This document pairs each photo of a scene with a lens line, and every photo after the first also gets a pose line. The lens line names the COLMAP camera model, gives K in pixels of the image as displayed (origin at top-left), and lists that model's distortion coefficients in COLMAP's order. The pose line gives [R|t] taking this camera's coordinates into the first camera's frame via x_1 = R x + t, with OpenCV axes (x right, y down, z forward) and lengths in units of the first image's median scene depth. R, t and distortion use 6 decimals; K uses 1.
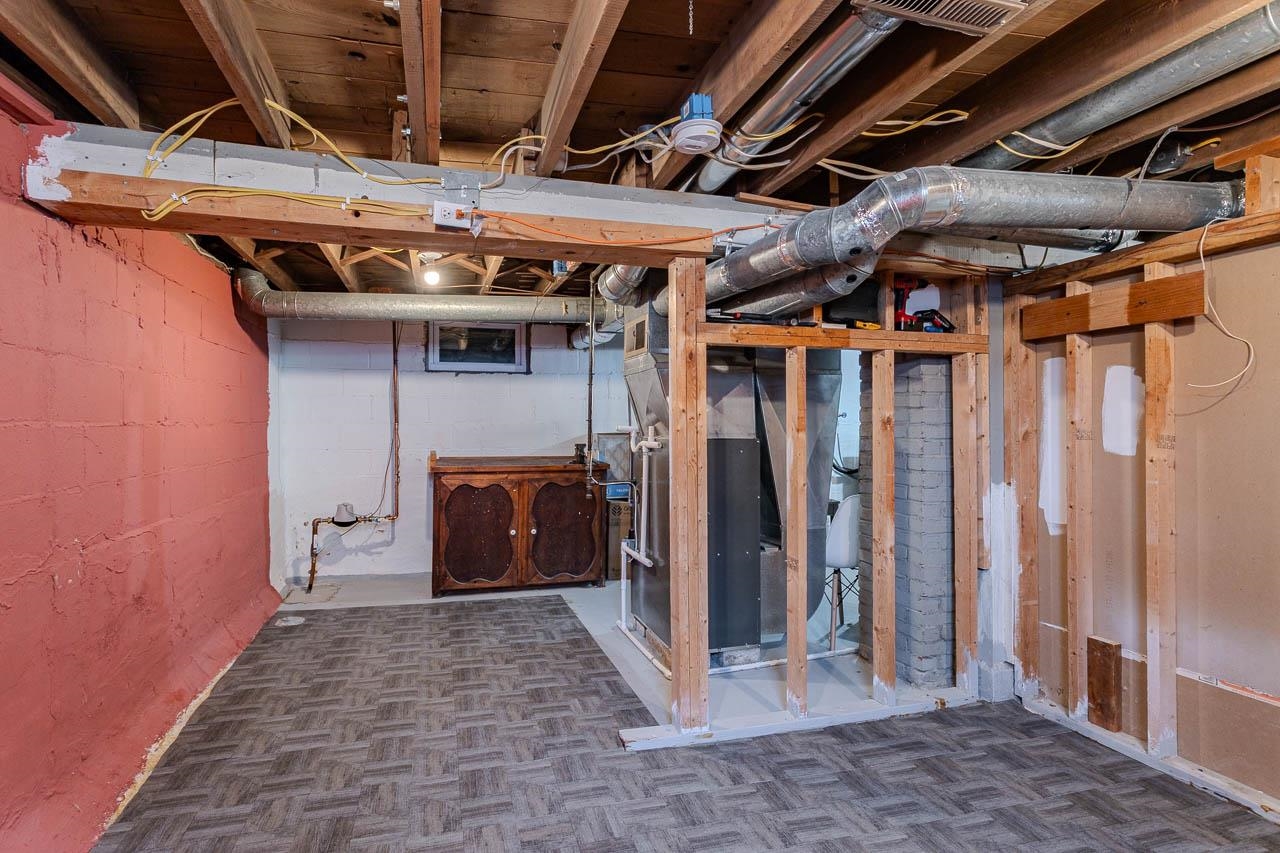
lens RADIAL K [[613.0, 0, 617.7], [0, 613.0, 424.0], [0, 0, 1]] dist [0.001168, 0.001104]
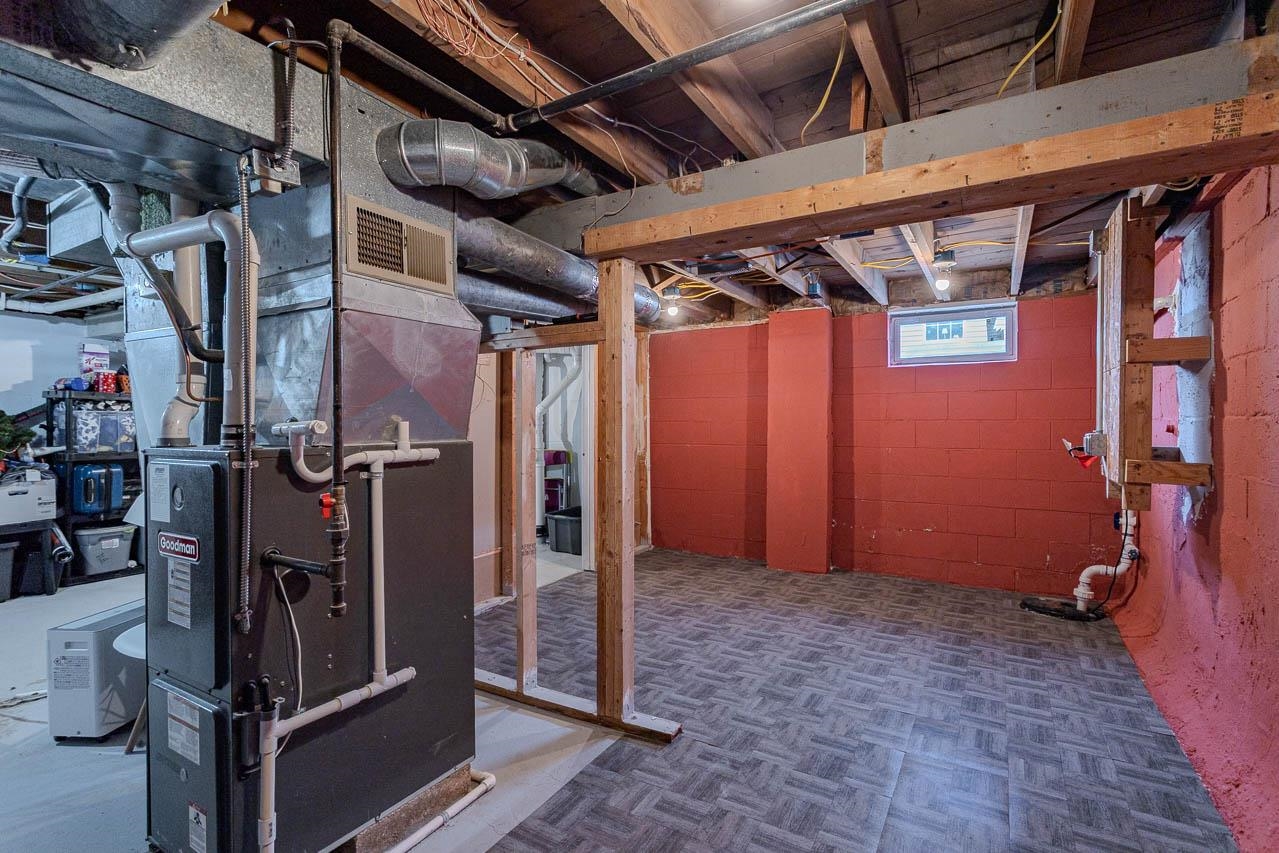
lens RADIAL K [[612.5, 0, 625.8], [0, 612.5, 429.3], [0, 0, 1]] dist [0.001168, 0.001104]
pose [[-0.667132, -0.005269, 0.744921, -0.694983], [0.004004, 0.999935, 0.010660, 0.003965], [-0.744929, 0.010094, -0.667068, 1.755325]]
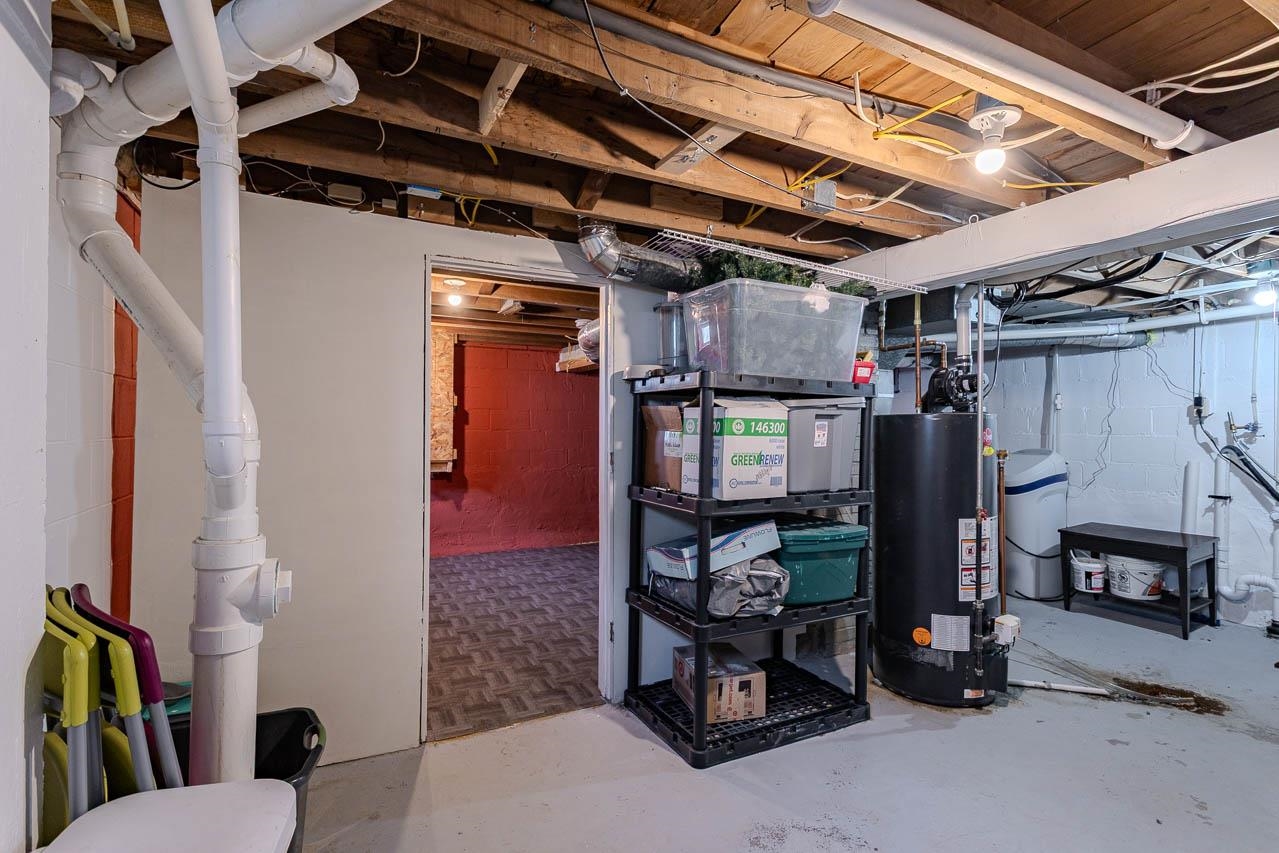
lens RADIAL K [[612.5, 0, 634.8], [0, 612.5, 425.6], [0, 0, 1]] dist [0.001168, 0.001104]
pose [[0.192775, 0.003956, -0.981235, 2.175676], [-0.007305, 0.999970, 0.002596, -0.033468], [0.981216, 0.006667, 0.192798, 0.557508]]
